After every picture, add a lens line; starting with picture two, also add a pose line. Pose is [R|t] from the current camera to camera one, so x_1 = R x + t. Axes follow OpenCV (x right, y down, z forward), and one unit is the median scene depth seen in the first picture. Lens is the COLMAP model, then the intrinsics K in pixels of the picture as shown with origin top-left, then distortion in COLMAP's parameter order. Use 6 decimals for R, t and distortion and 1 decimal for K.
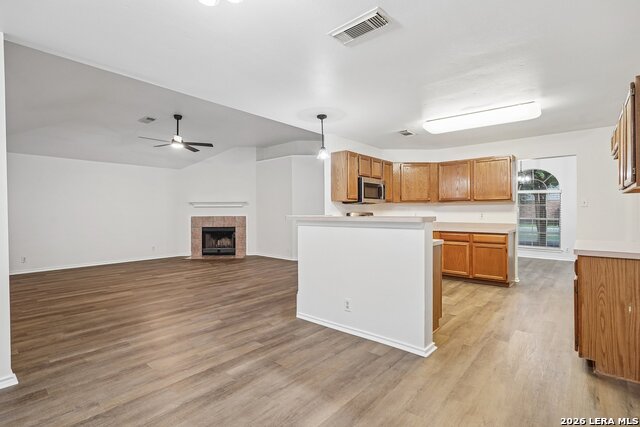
lens RADIAL K [[304.1, 0, 316.9], [0, 304.1, 212.9], [0, 0, 1]] dist [-0.001979, 0.000394]
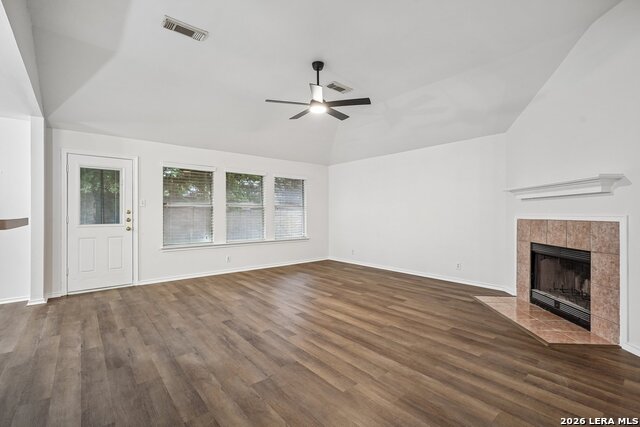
lens RADIAL K [[289.1, 0, 317.2], [0, 289.1, 213.8], [0, 0, 1]] dist [-0.017158, 0.007811]
pose [[-0.156076, 0.005118, -0.987732, 0.170645], [0.000185, 0.999987, 0.005152, 0.001216], [0.987745, 0.000622, -0.156074, 1.175831]]
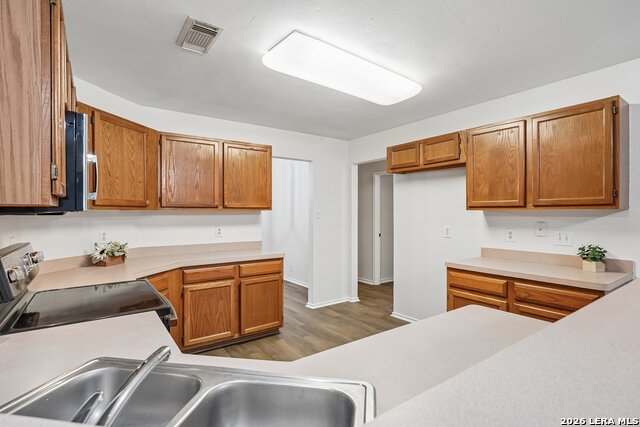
lens RADIAL K [[314.8, 0, 320.0], [0, 314.8, 213.5], [0, 0, 1]] dist [0.000193, -0.000075]
pose [[0.228544, 0.000304, 0.973534, -0.055843], [0.001324, 0.999999, -0.000623, -0.029119], [-0.973533, 0.001431, 0.228543, 0.663108]]
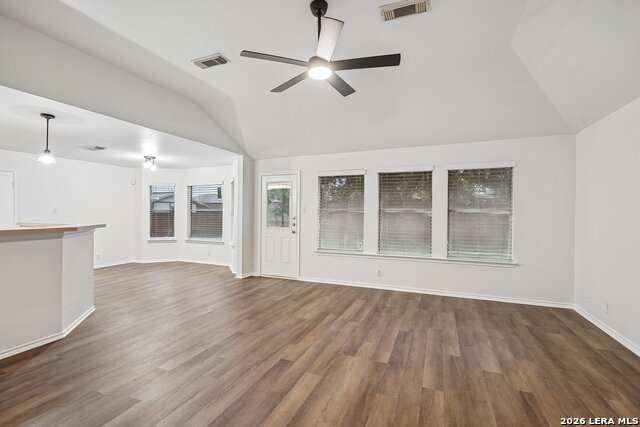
lens RADIAL K [[288.5, 0, 317.7], [0, 288.5, 212.7], [0, 0, 1]] dist [-0.015474, 0.006711]
pose [[-0.949758, 0.001650, -0.312981, -0.347915], [0.001134, 0.999998, 0.001832, -0.020916], [0.312983, 0.001385, -0.949758, 1.502309]]
